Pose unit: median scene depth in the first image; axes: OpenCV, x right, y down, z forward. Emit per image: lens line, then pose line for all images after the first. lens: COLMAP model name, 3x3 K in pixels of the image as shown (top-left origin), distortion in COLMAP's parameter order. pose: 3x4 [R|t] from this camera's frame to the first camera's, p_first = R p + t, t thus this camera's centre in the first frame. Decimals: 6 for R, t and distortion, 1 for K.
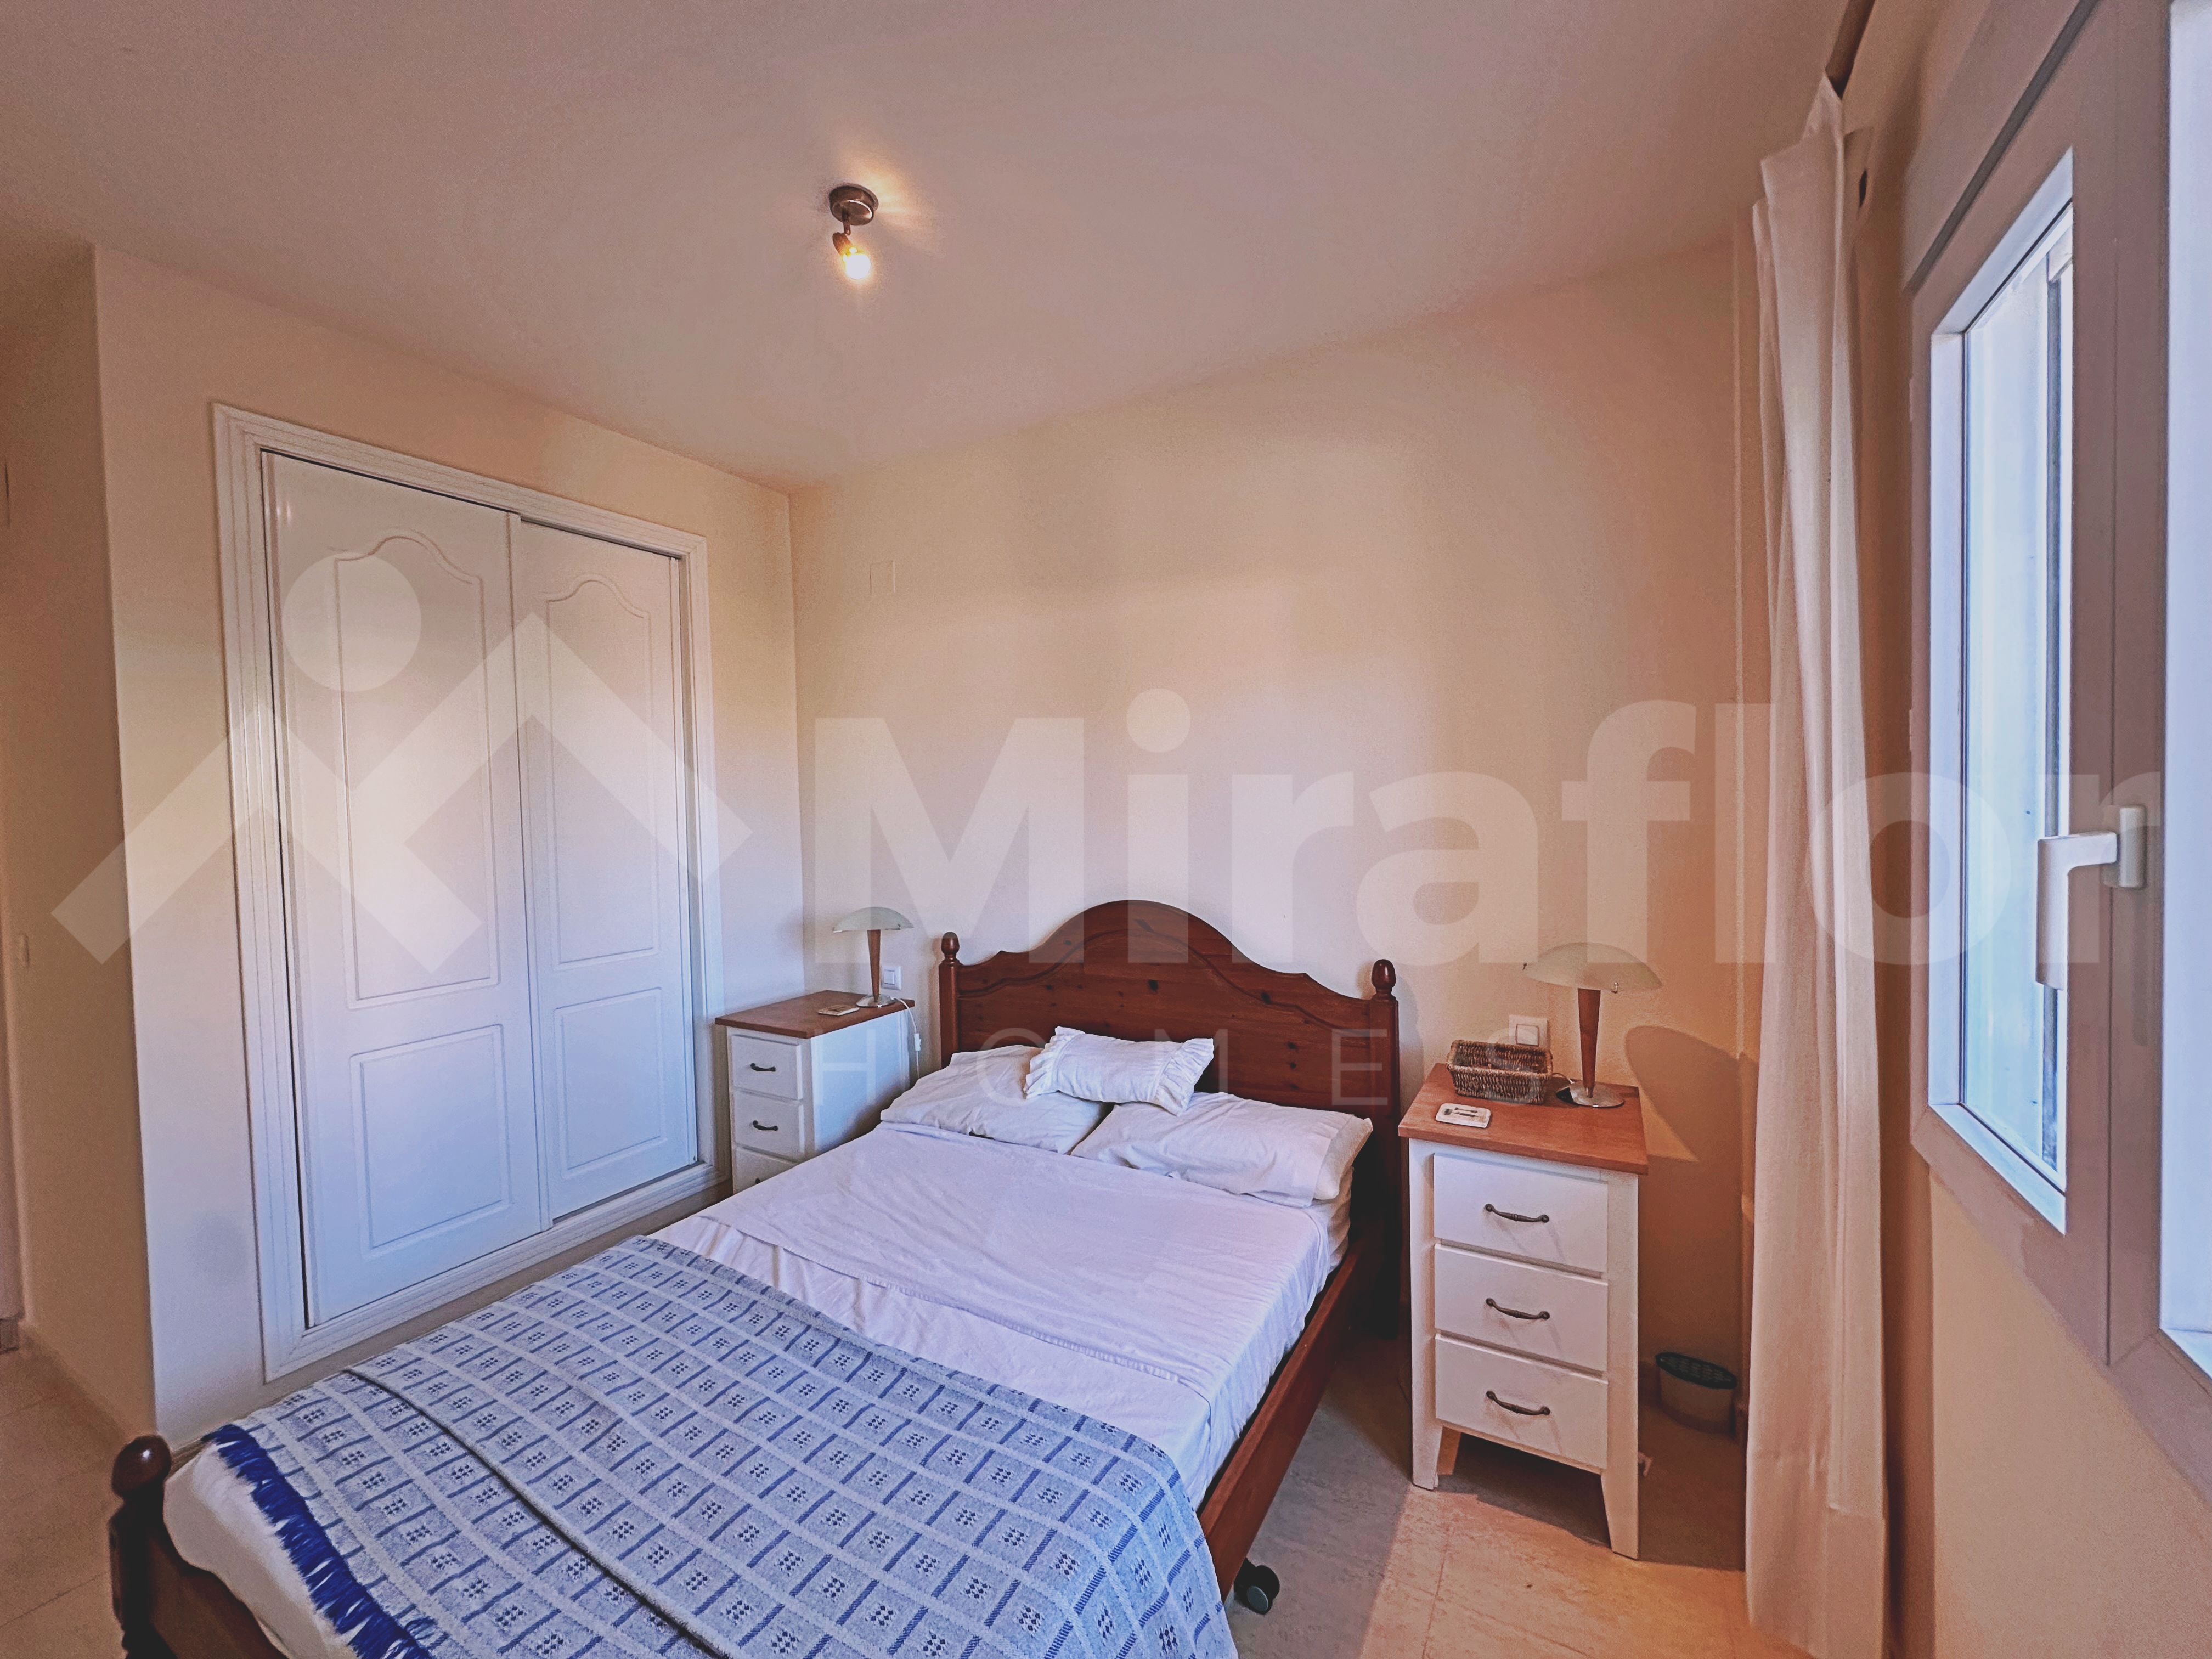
lens RADIAL K [[888.9, 0, 1106.0], [0, 888.9, 829.5], [0, 0, 1]] dist [-0.006567, 0.002108]
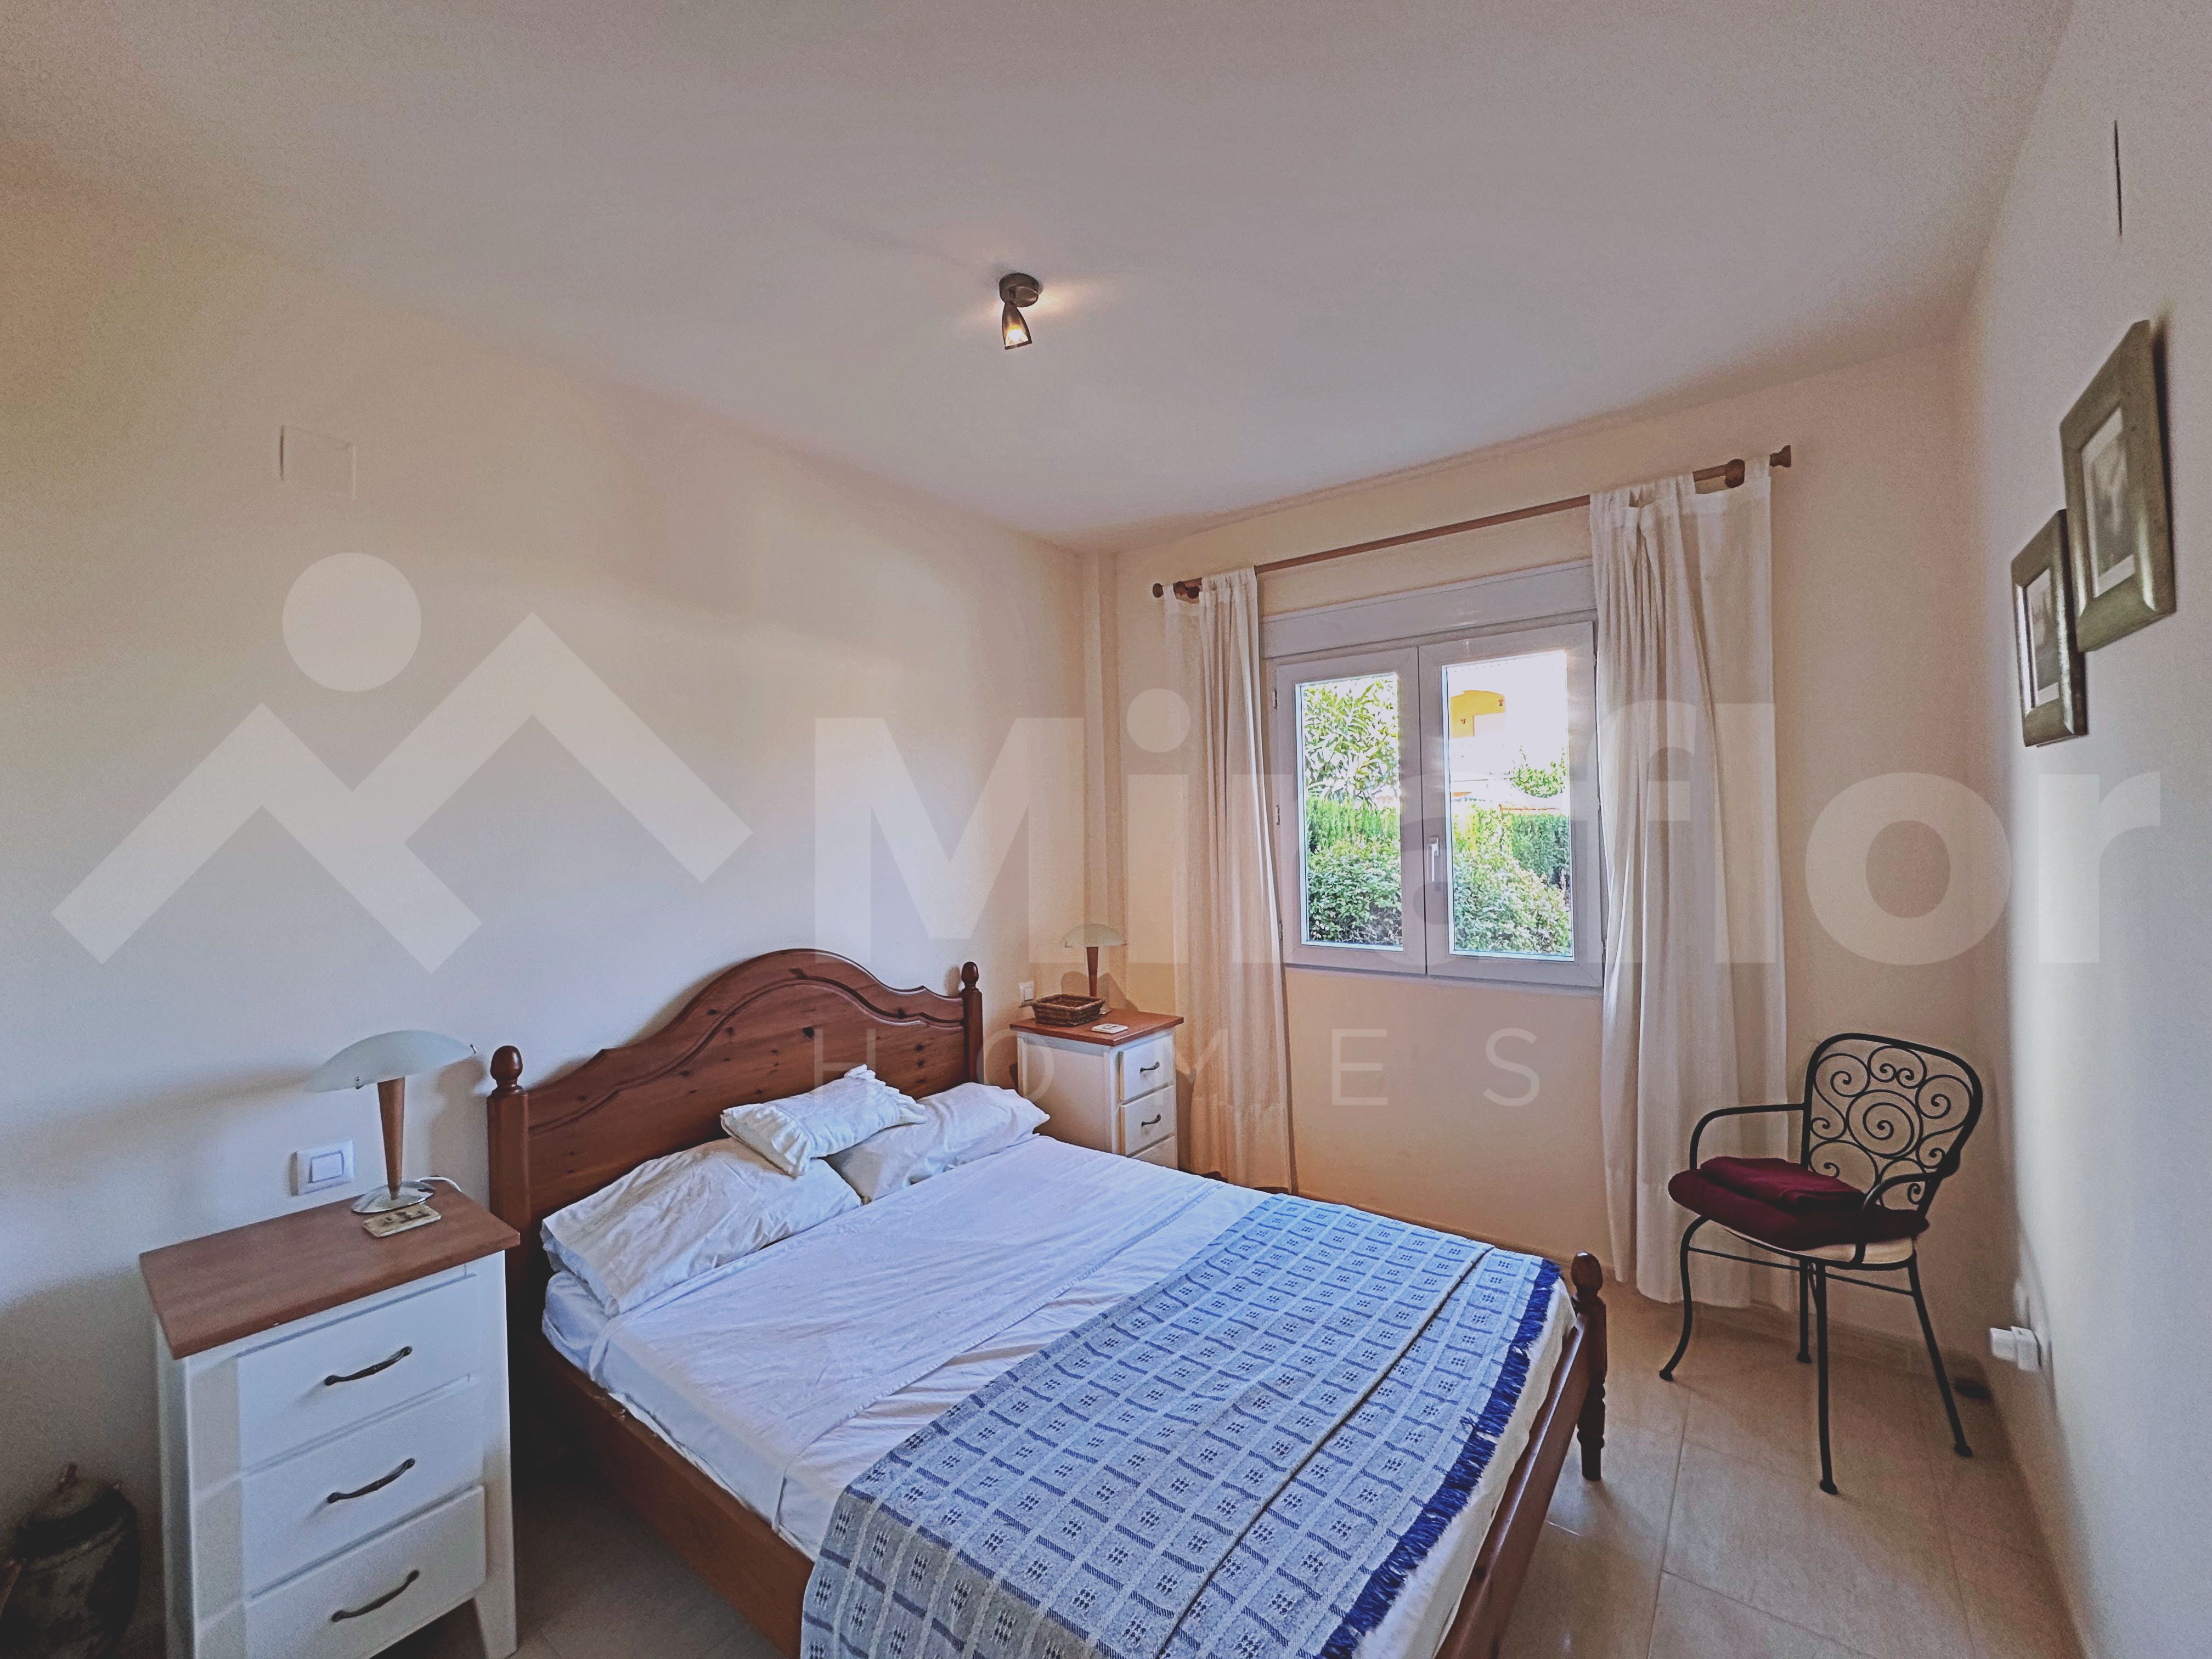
lens RADIAL K [[888.9, 0, 1106.0], [0, 888.9, 829.5], [0, 0, 1]] dist [-0.006567, 0.002108]
pose [[0.134752, 0.026075, 0.990536, -1.071380], [0.049297, 0.998239, -0.032984, -0.001895], [-0.989652, 0.053275, 0.133229, 0.632774]]
